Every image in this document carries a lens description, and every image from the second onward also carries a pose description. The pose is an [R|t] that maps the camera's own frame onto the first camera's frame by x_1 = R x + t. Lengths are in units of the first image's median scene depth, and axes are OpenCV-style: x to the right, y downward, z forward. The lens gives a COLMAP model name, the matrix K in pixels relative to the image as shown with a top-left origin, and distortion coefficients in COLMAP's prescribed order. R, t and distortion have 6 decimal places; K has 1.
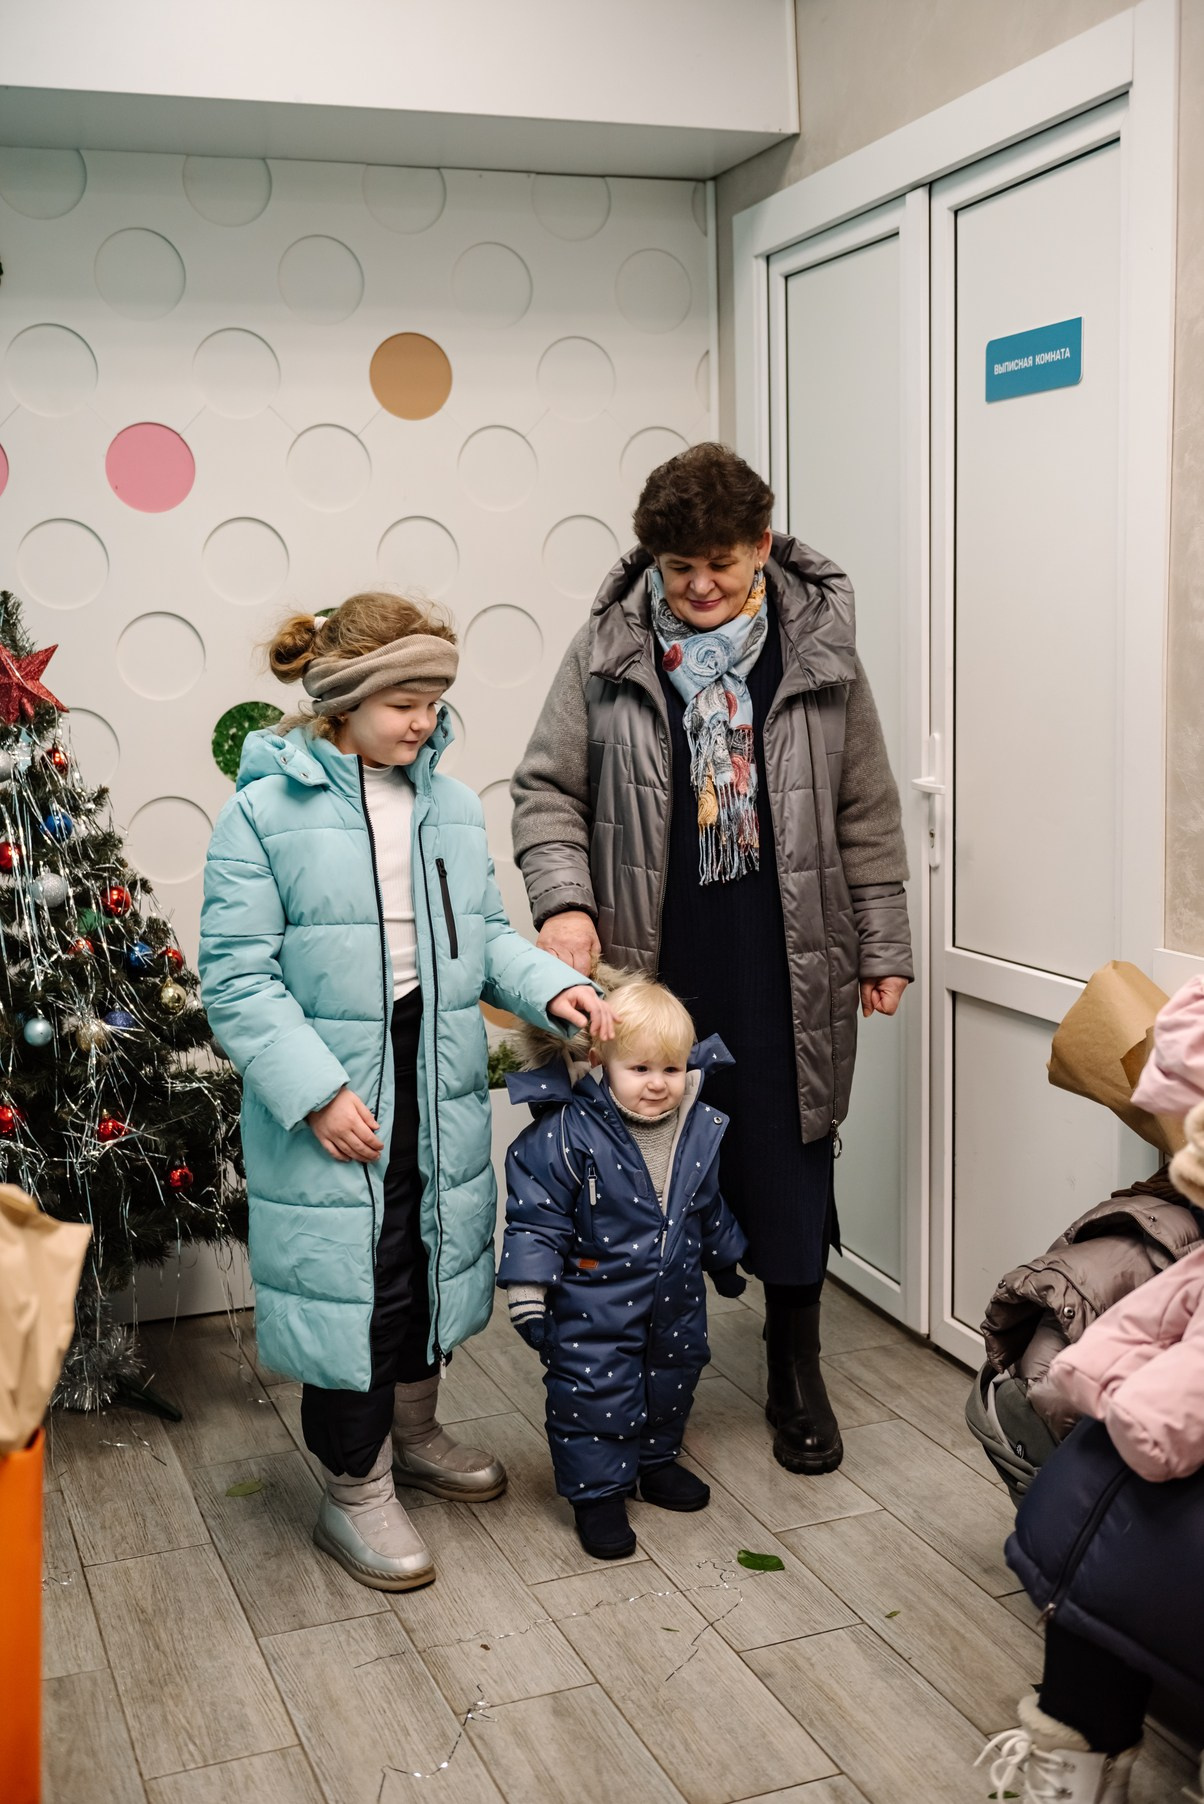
lens RADIAL K [[1962.4, 0, 600.6], [0, 1962.4, 895.5], [0, 0, 1]] dist [0.011363, 0.000000]
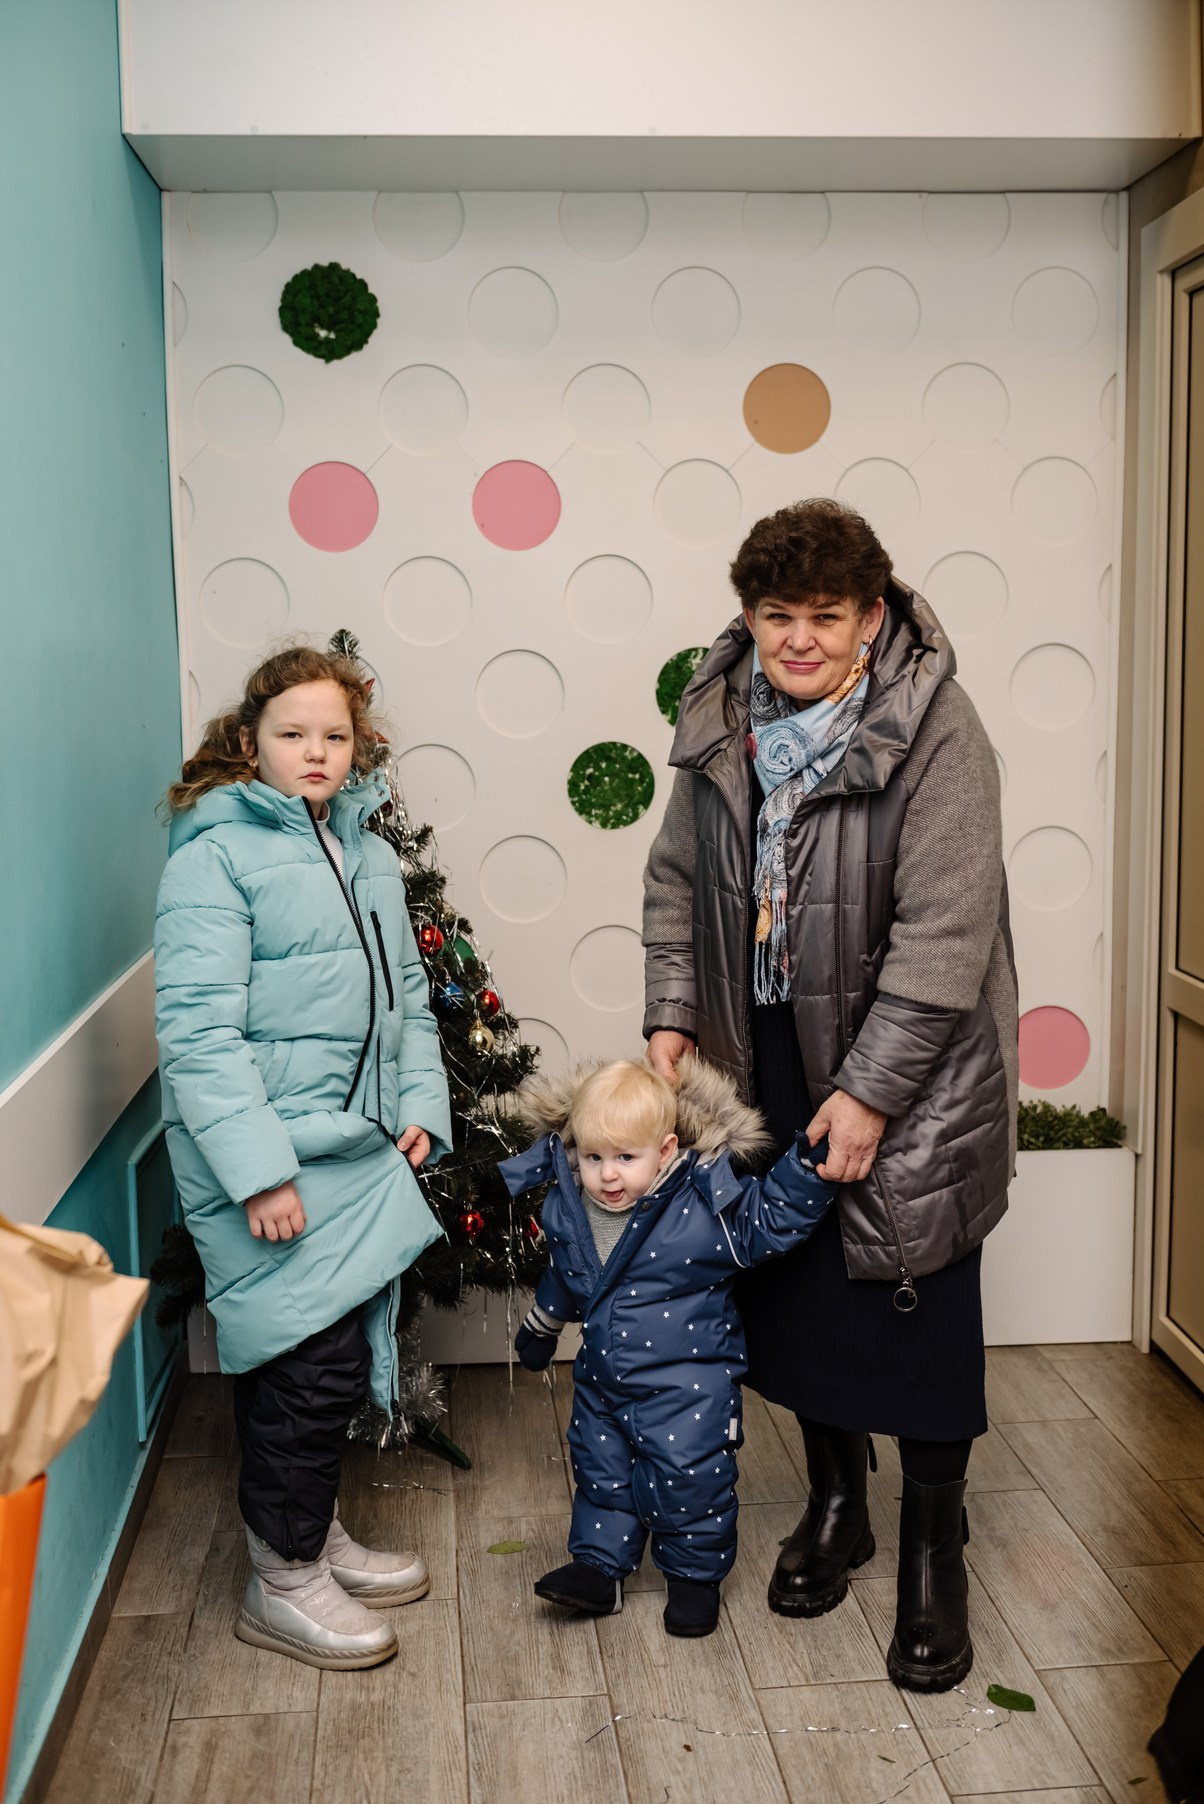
lens RADIAL K [[2027.9, 0, 606.4], [0, 2027.9, 909.5], [0, 0, 1]] dist [-0.002593, 0.000000]
pose [[0.965232, 0.044189, -0.257631, 0.102579], [-0.048329, 0.998784, -0.009756, -0.006666], [0.256887, 0.021868, 0.966194, 0.029673]]
